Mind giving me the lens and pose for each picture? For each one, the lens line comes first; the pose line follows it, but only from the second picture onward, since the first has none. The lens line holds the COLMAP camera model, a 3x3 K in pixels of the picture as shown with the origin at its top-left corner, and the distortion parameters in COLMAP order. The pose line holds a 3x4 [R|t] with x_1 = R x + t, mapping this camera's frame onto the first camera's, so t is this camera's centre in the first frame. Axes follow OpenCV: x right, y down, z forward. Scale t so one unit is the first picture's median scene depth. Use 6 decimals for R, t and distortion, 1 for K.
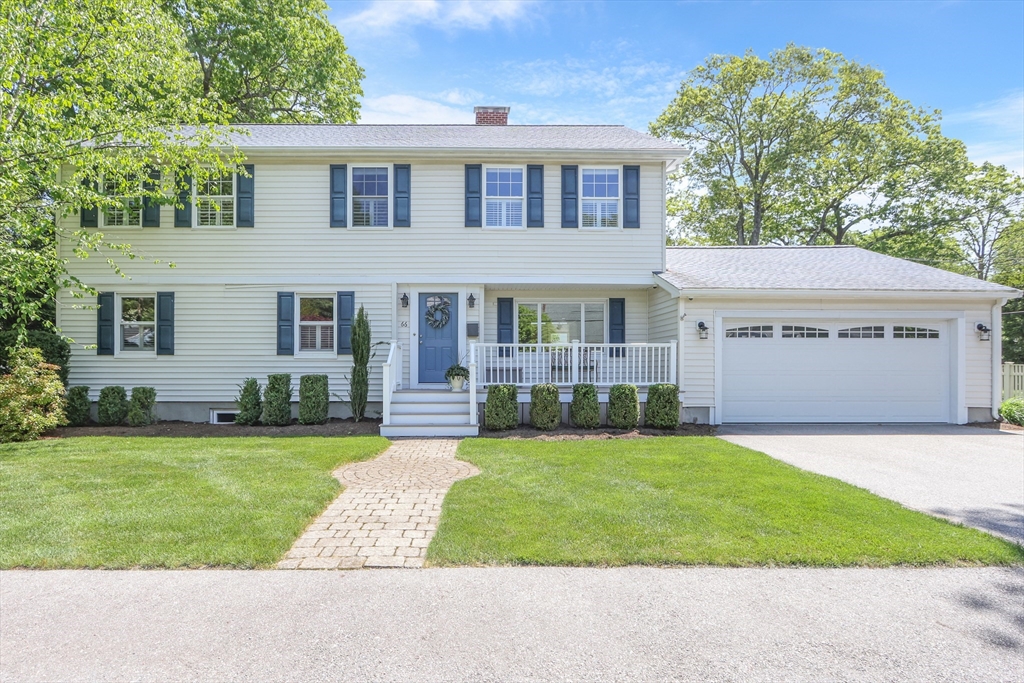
lens RADIAL K [[476.8, 0, 512.3], [0, 476.8, 362.1], [0, 0, 1]] dist [-0.016951, 0.000234]
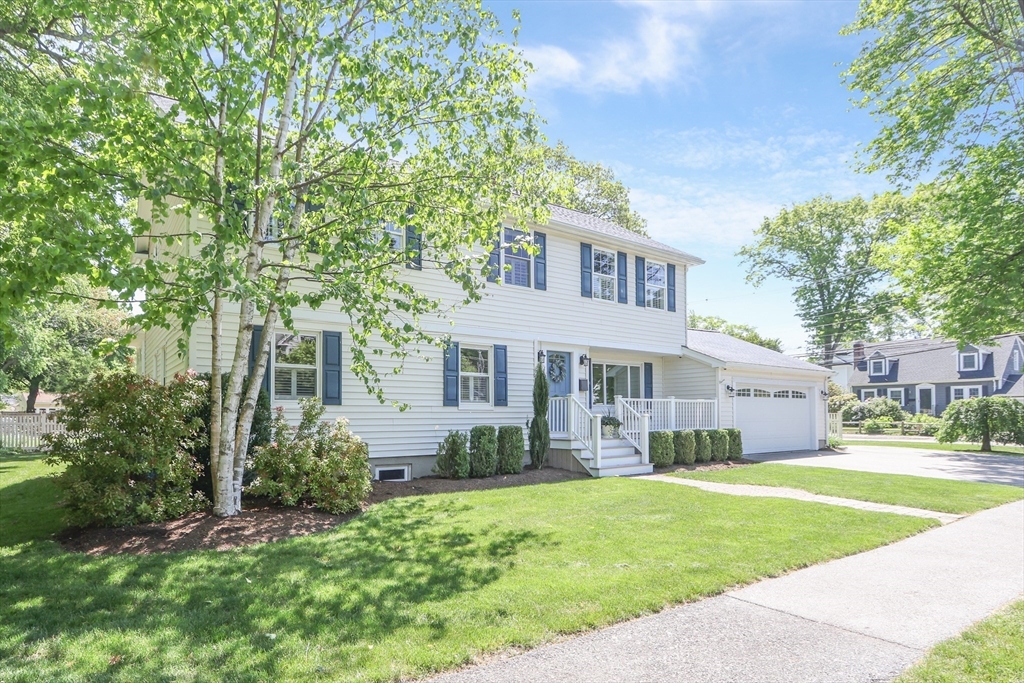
lens RADIAL K [[525.7, 0, 509.4], [0, 525.7, 399.0], [0, 0, 1]] dist [-0.002956, -0.000289]
pose [[0.838365, 0.014539, 0.544915, -0.947918], [-0.002508, 0.999737, -0.022815, -0.004605], [-0.545103, 0.017760, 0.838181, 0.028827]]
